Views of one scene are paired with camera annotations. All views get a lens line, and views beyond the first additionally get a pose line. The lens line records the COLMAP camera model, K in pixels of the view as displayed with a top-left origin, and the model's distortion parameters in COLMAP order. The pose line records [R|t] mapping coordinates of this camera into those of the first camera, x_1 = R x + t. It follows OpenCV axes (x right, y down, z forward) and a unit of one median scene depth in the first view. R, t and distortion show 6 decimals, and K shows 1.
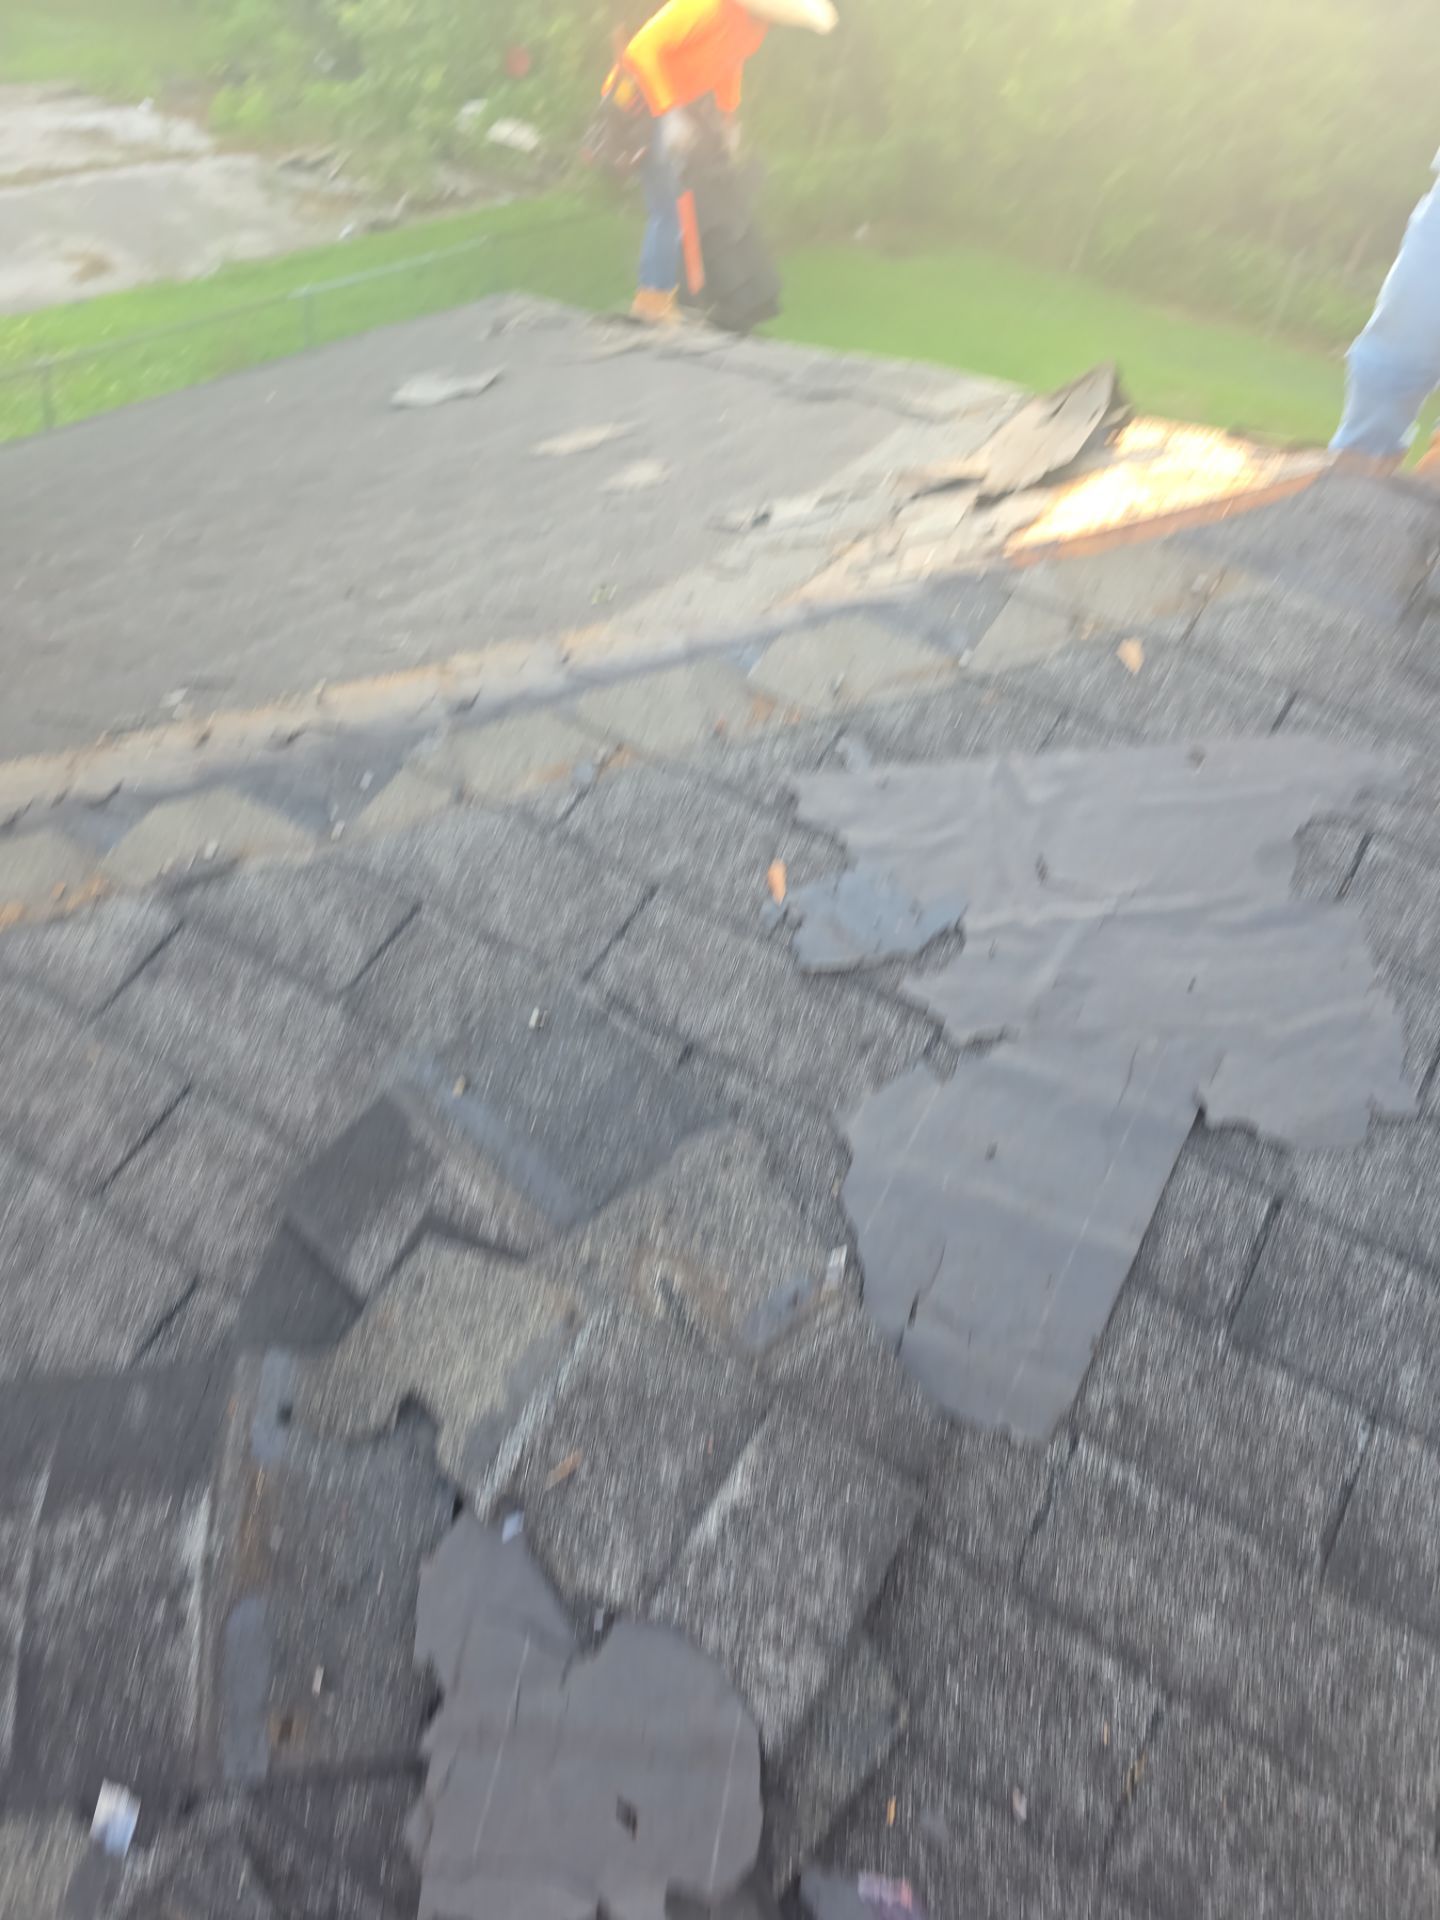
lens RADIAL K [[1310.1, 0, 717.2], [0, 1310.1, 988.3], [0, 0, 1]] dist [0.094832, -0.091738]
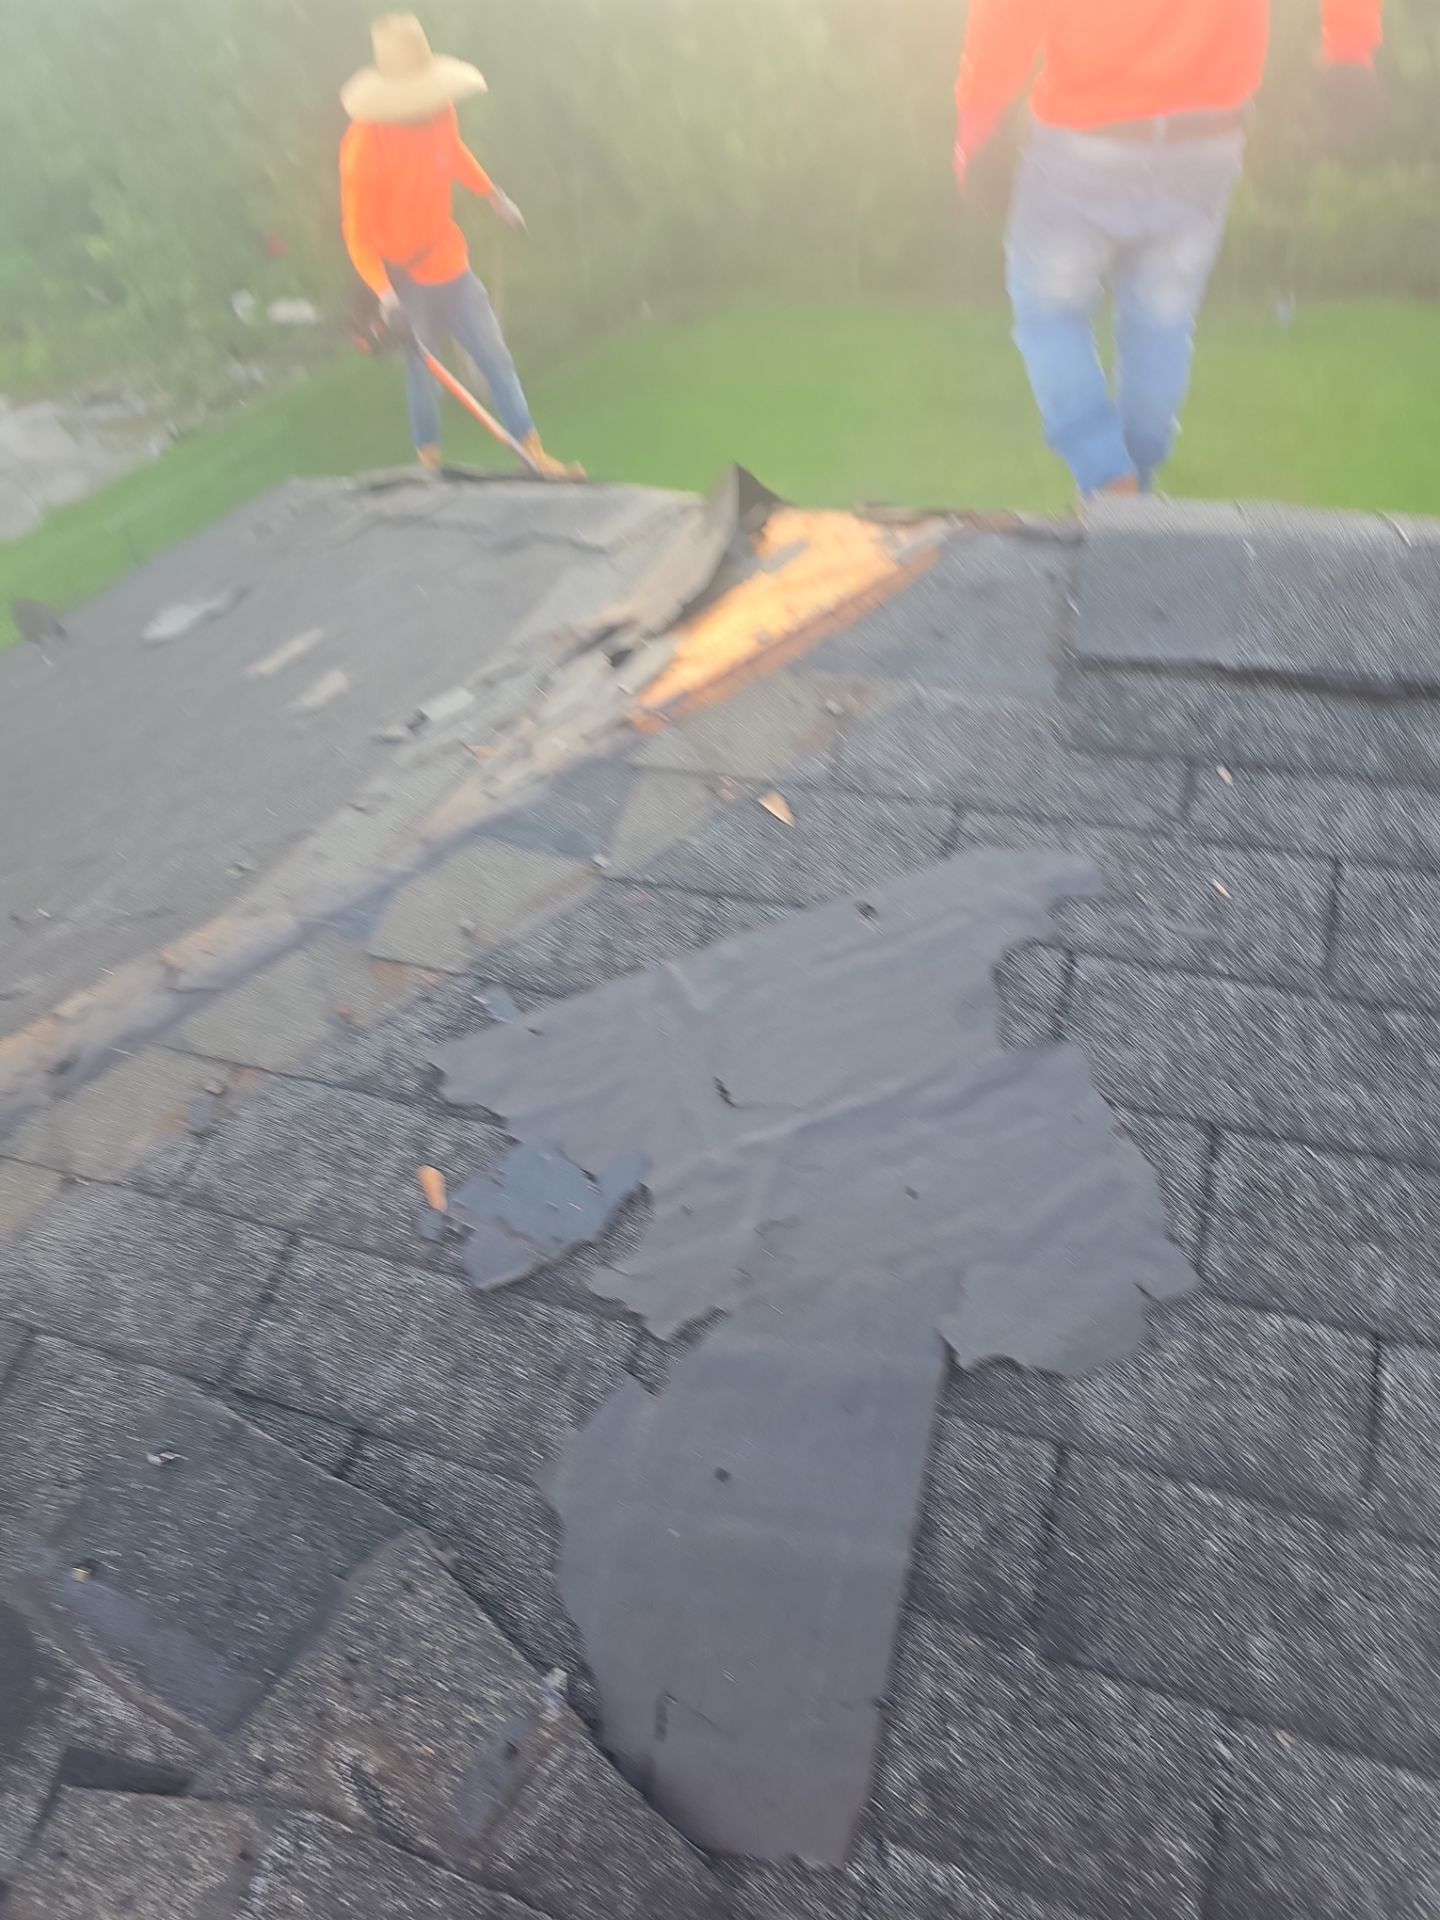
lens RADIAL K [[1310.1, 0, 717.2], [0, 1310.1, 988.3], [0, 0, 1]] dist [0.094832, -0.091738]
pose [[0.961327, -0.275359, -0.005300, 0.255693], [0.274853, 0.960428, -0.045090, -0.113189], [0.017507, 0.041889, 0.998969, 0.142840]]
